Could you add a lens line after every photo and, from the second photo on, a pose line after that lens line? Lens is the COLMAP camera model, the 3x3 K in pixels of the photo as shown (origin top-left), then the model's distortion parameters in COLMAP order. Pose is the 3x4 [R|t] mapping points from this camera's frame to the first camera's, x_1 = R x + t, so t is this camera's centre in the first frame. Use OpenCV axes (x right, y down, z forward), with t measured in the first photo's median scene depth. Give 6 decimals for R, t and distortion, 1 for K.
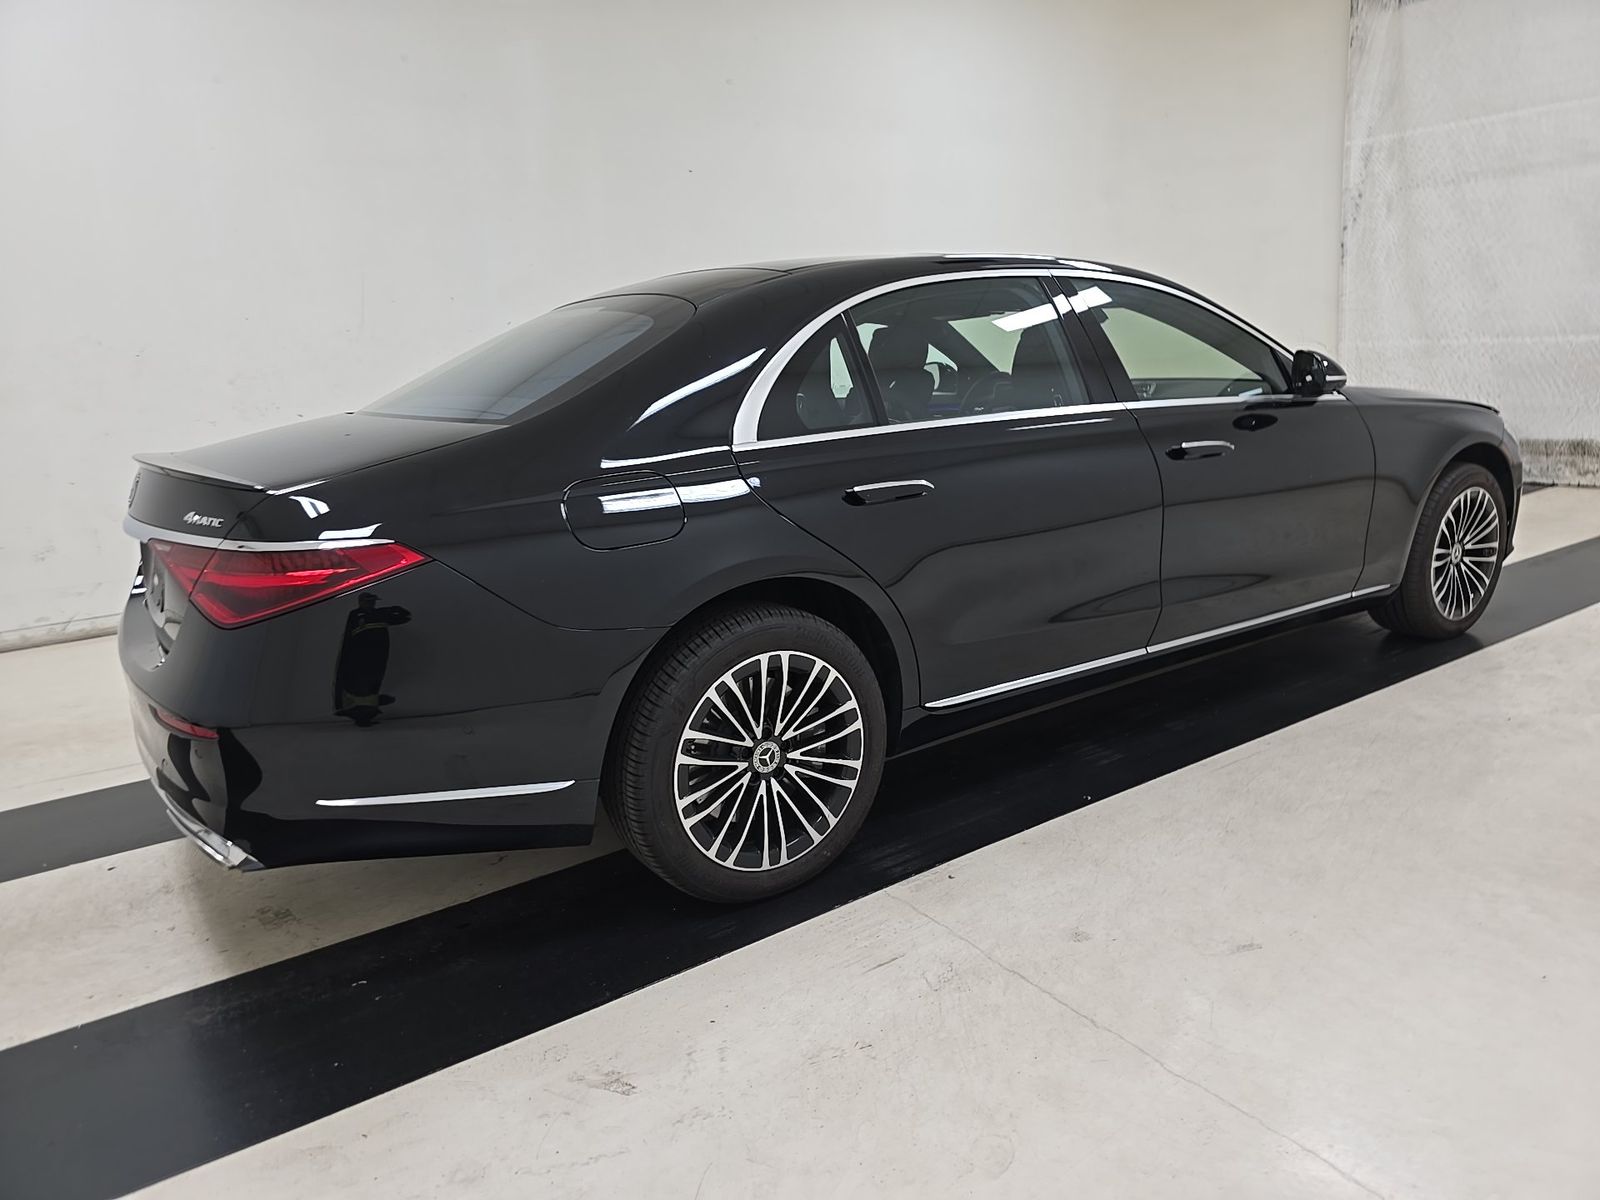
lens RADIAL K [[1057.1, 0, 812.0], [0, 1057.1, 607.7], [0, 0, 1]] dist [0.041439, -0.037232]
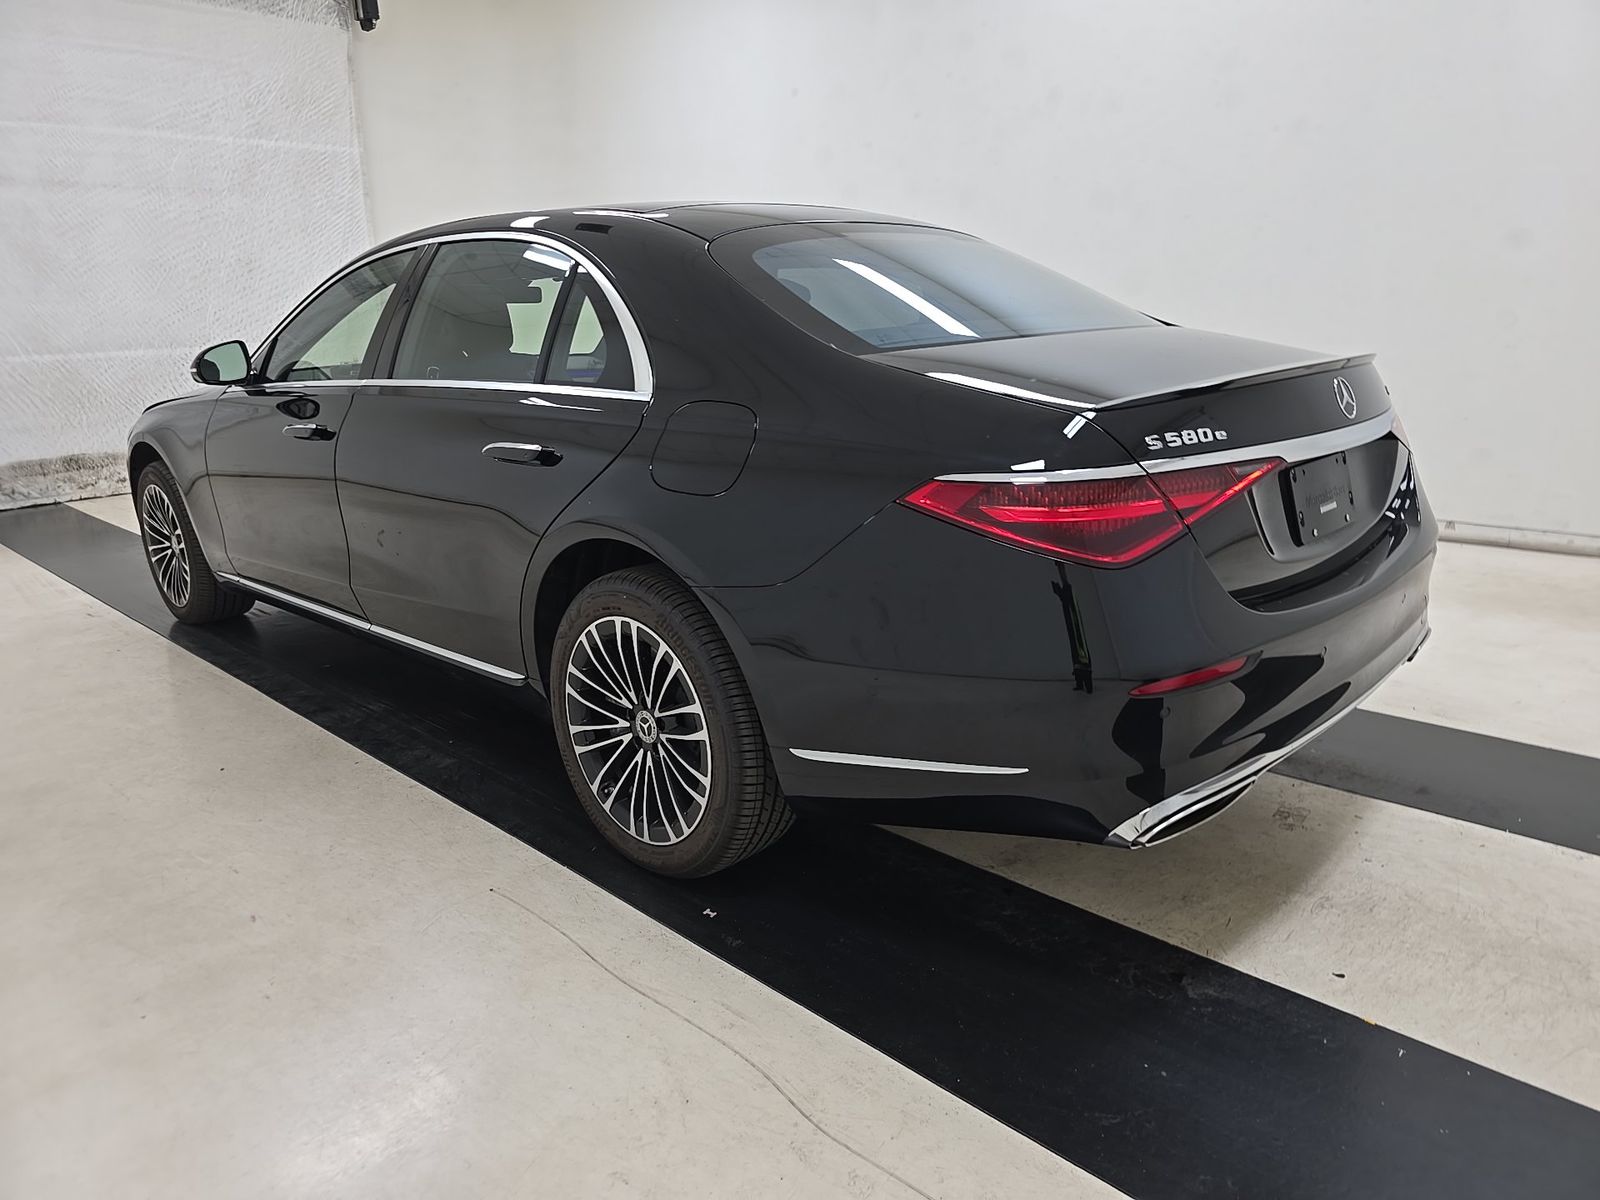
lens RADIAL K [[1057.1, 0, 812.0], [0, 1057.1, 607.7], [0, 0, 1]] dist [0.041439, -0.037232]
pose [[-0.184565, -0.212797, 0.959507, -0.434308], [0.274881, 0.926141, 0.258272, -0.089478], [-0.943597, 0.311418, -0.112440, 0.478222]]
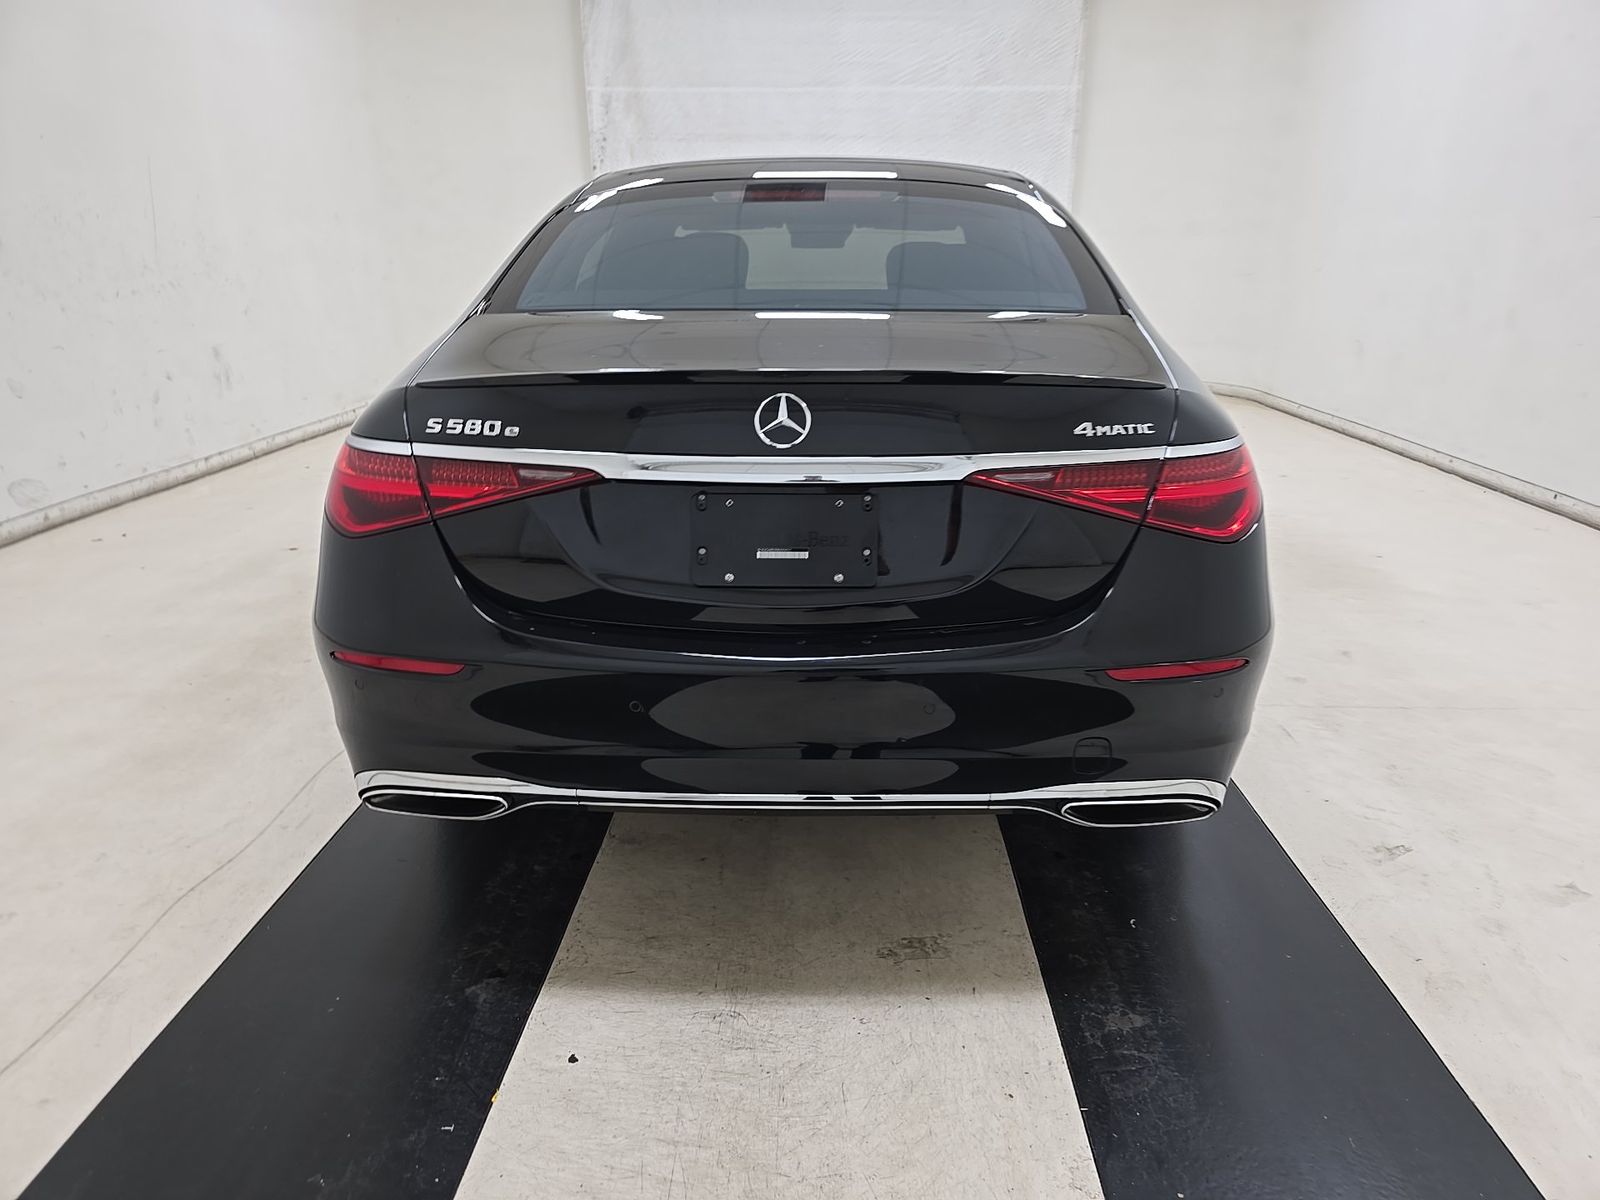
lens RADIAL K [[1057.1, 0, 812.0], [0, 1057.1, 607.7], [0, 0, 1]] dist [0.041439, -0.037232]
pose [[0.590804, -0.208152, 0.779502, -0.360123], [0.163784, 0.976972, 0.136747, -0.025883], [-0.790016, 0.046879, 0.611291, 0.185692]]
